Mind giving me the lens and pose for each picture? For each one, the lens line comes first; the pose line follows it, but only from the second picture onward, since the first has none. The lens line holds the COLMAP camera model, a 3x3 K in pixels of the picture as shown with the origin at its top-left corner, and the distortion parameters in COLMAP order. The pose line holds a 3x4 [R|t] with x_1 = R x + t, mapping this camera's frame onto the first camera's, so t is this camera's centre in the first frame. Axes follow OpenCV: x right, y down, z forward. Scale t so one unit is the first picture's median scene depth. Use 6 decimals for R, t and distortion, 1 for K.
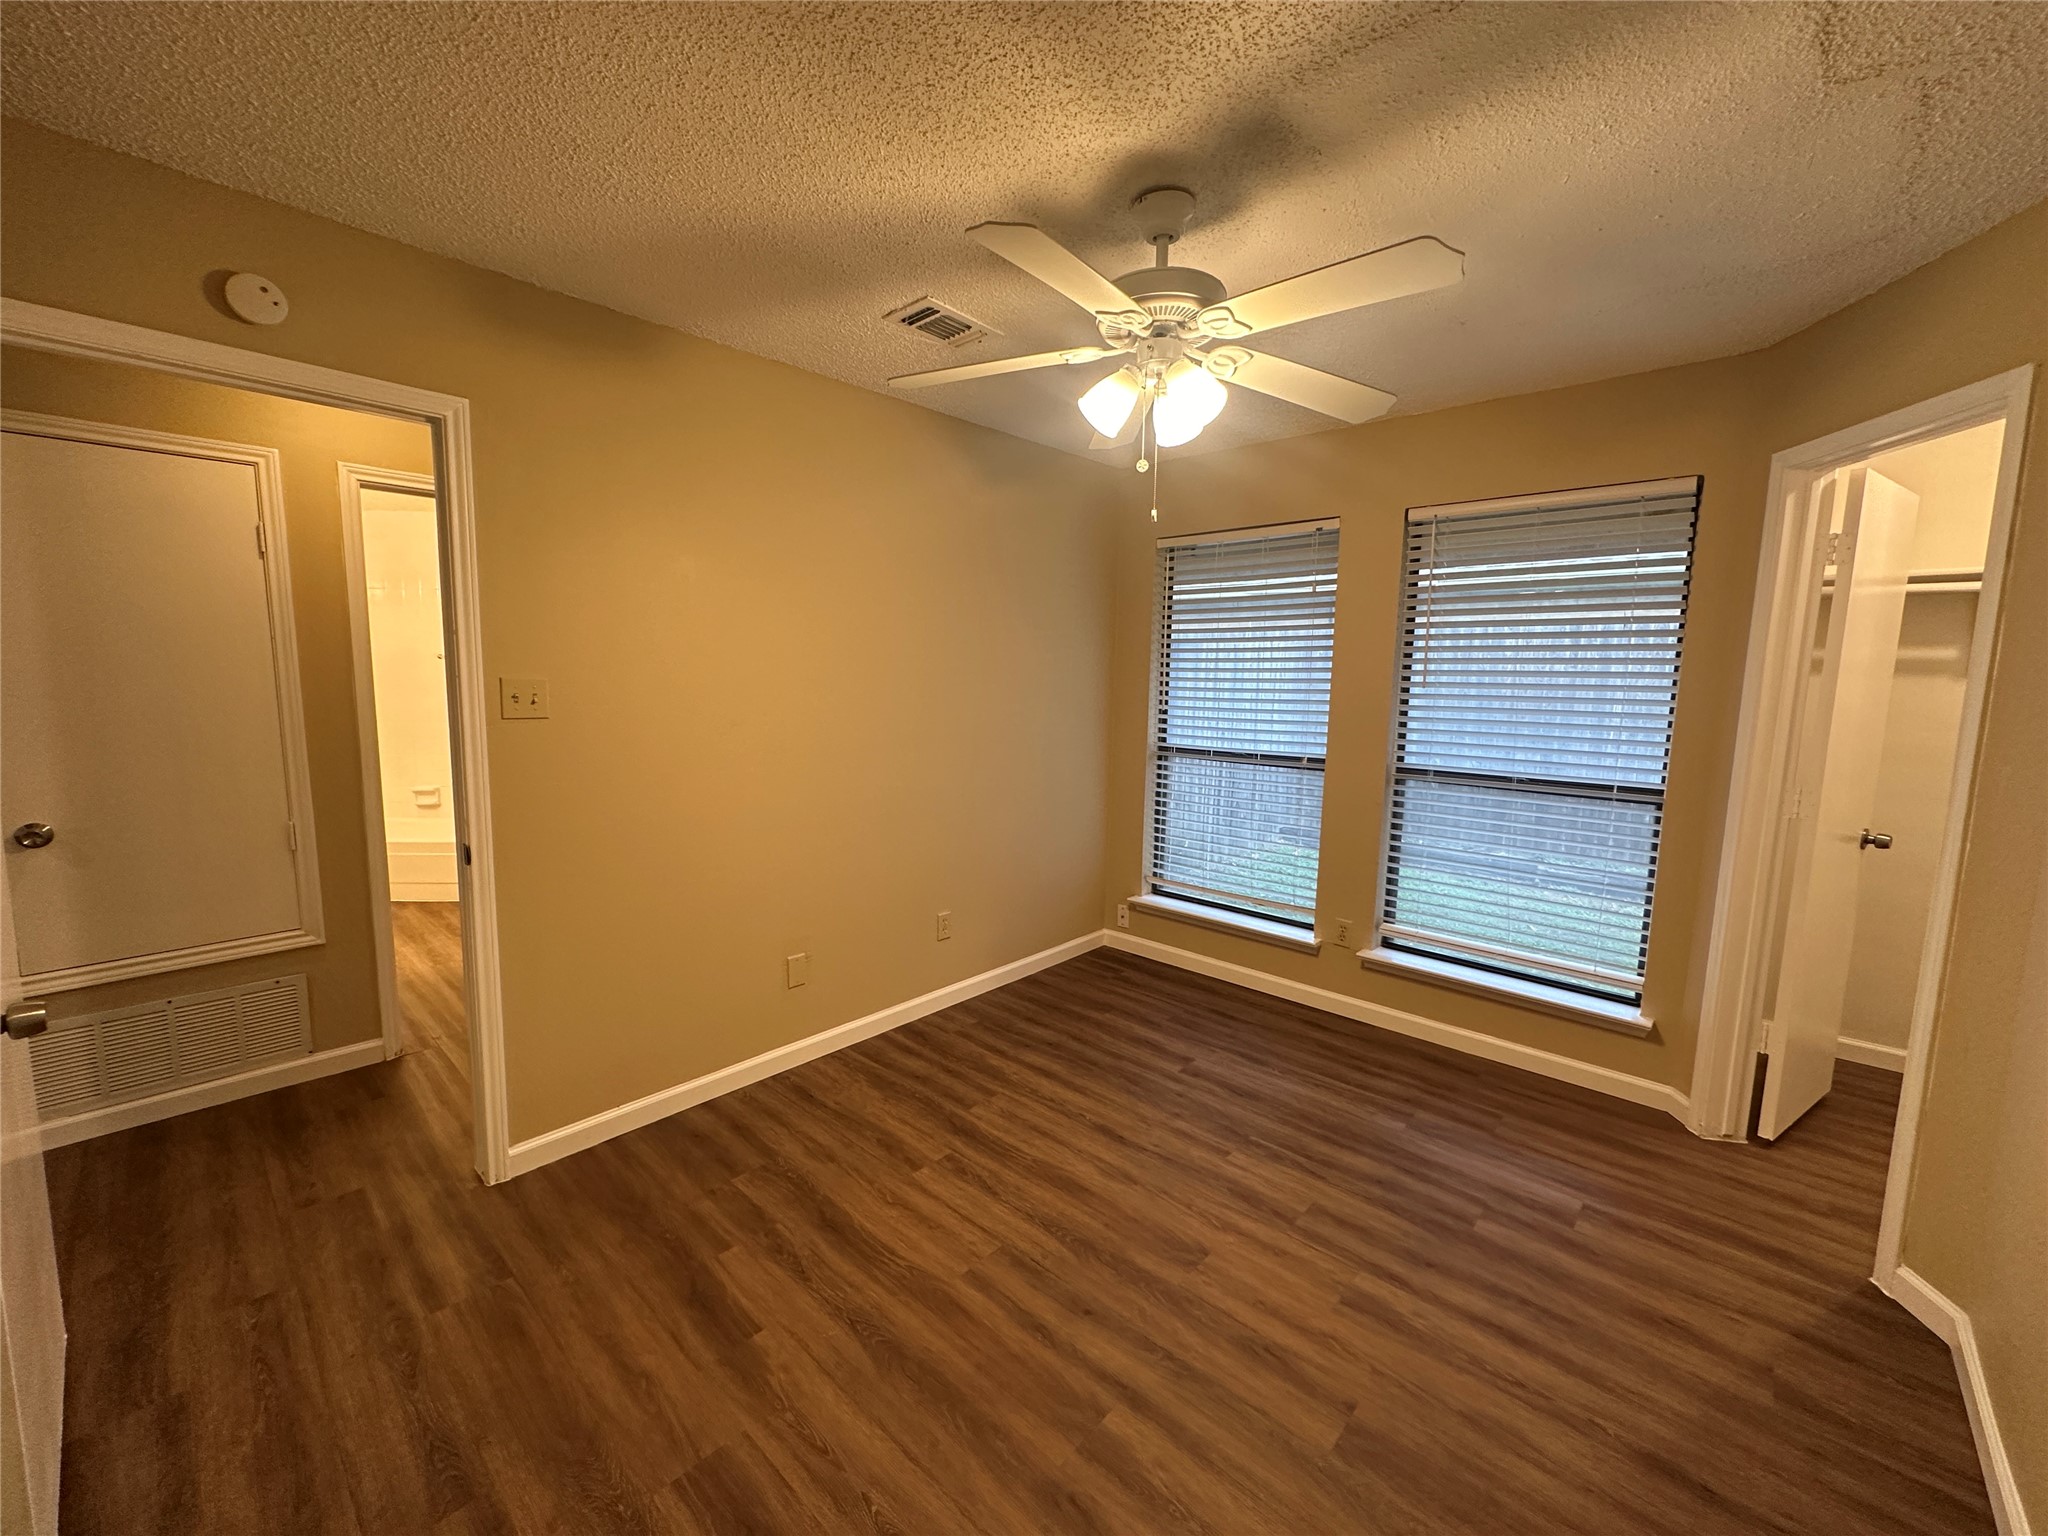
lens RADIAL K [[812.4, 0, 1022.4], [0, 812.4, 769.5], [0, 0, 1]] dist [-0.004065, 0.000773]
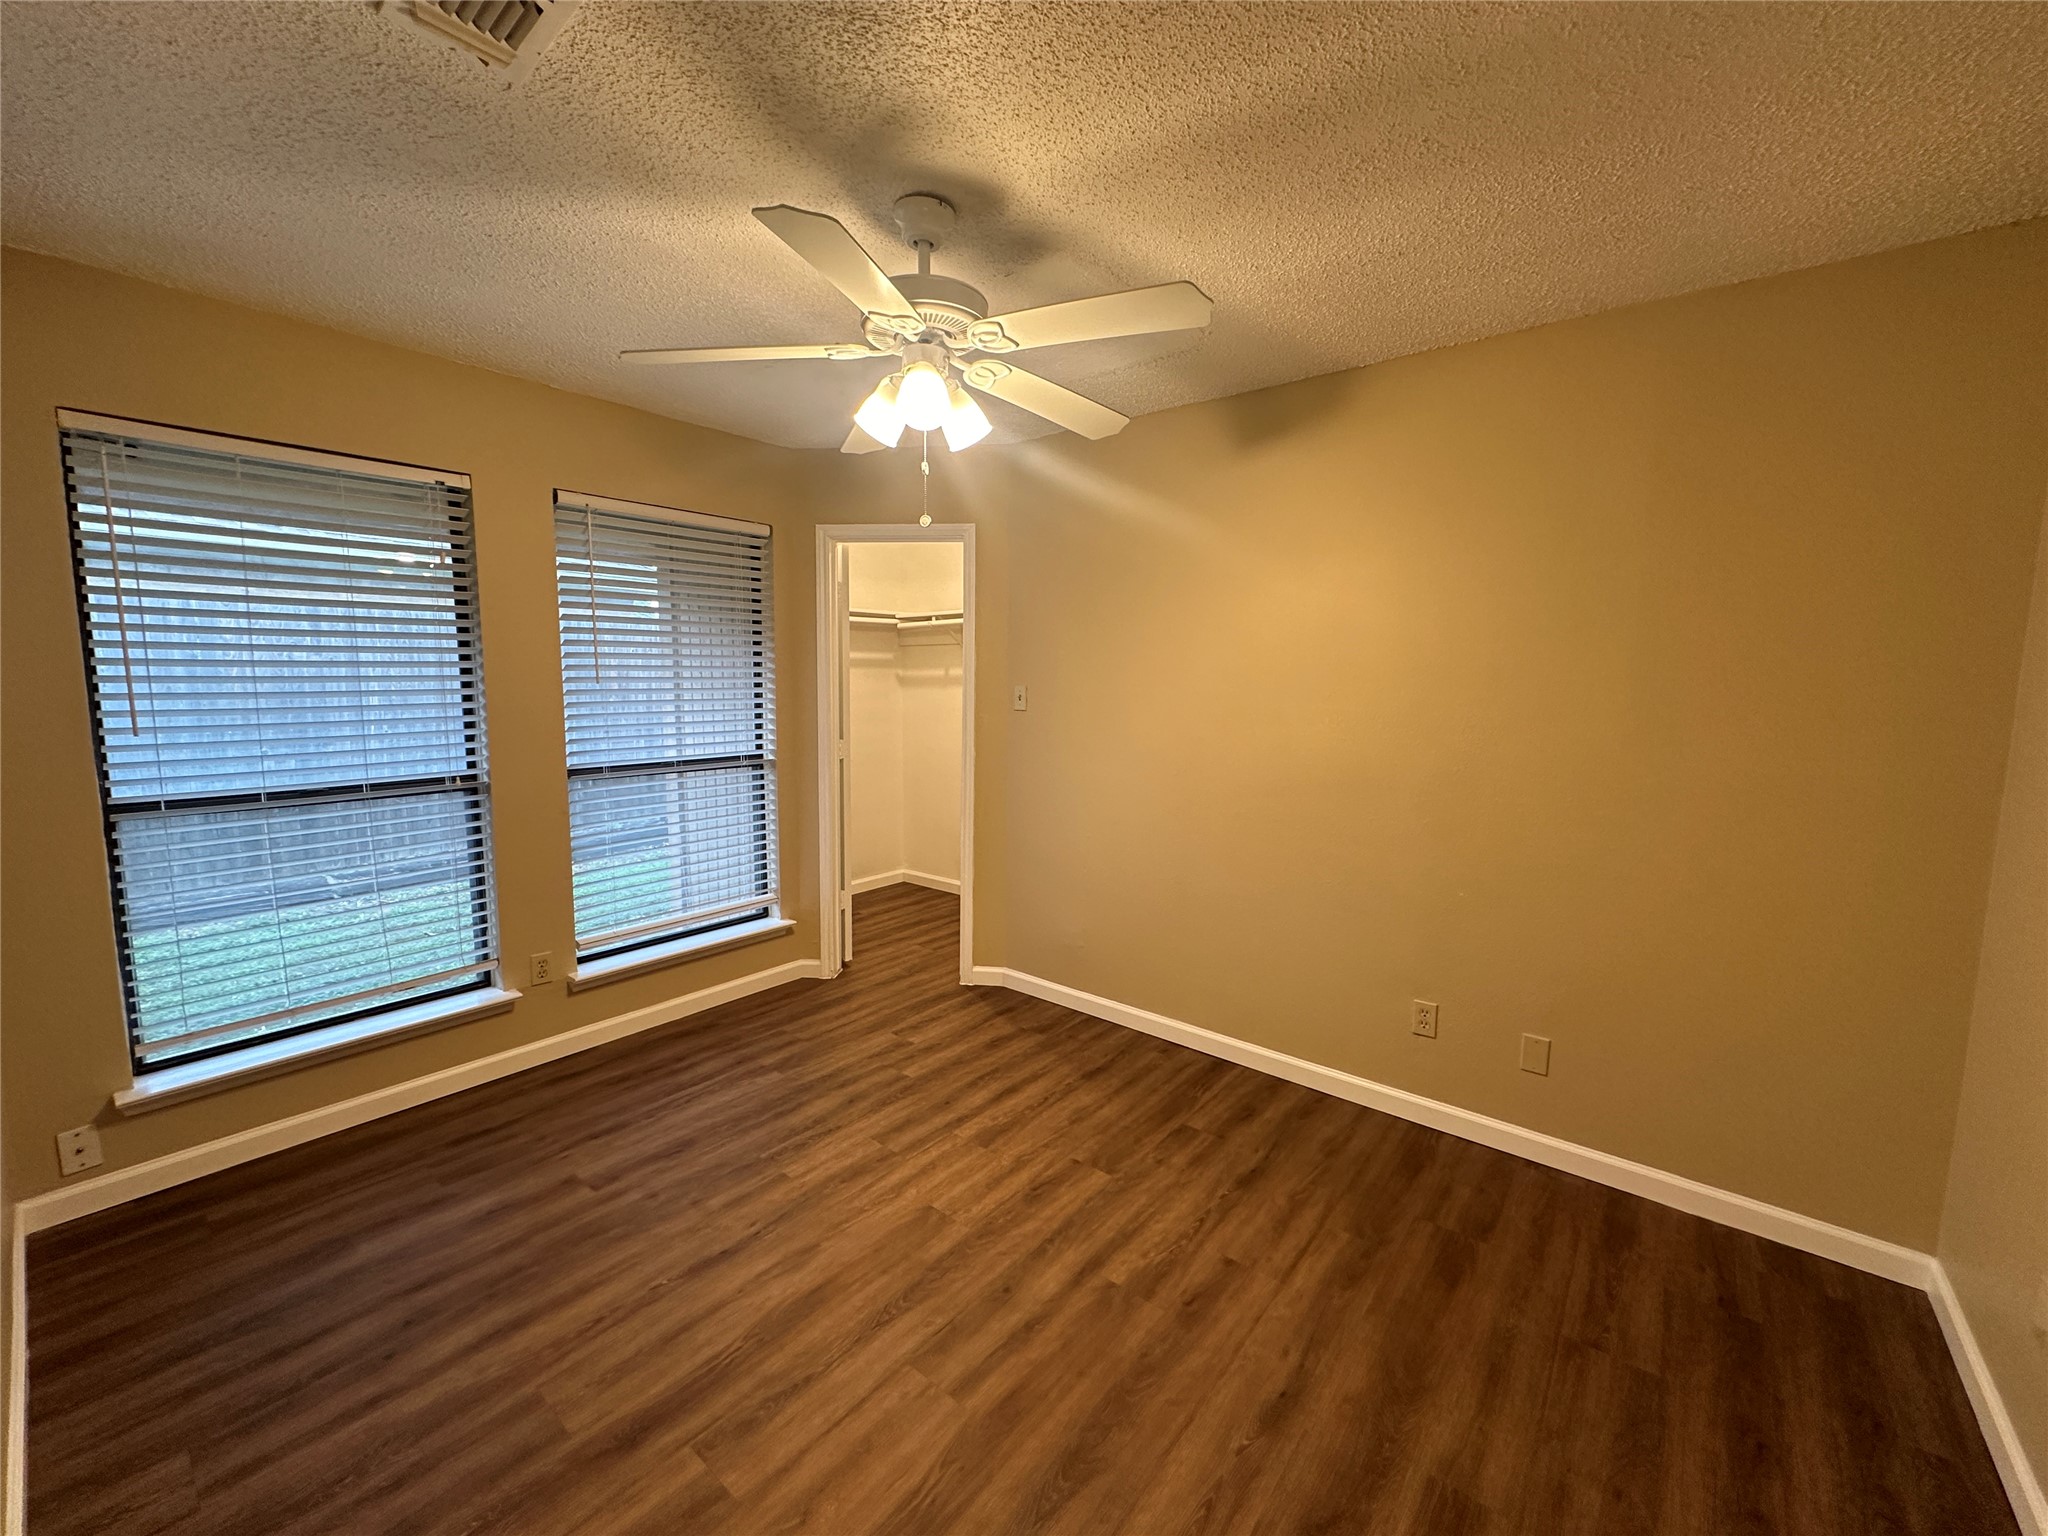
lens RADIAL K [[812.4, 0, 1021.8], [0, 812.4, 767.2], [0, 0, 1]] dist [-0.004065, 0.000773]
pose [[-0.057714, -0.127650, 0.990139, -0.601735], [0.110787, 0.984847, 0.133426, -0.089206], [-0.992167, 0.117395, -0.042698, 0.658347]]
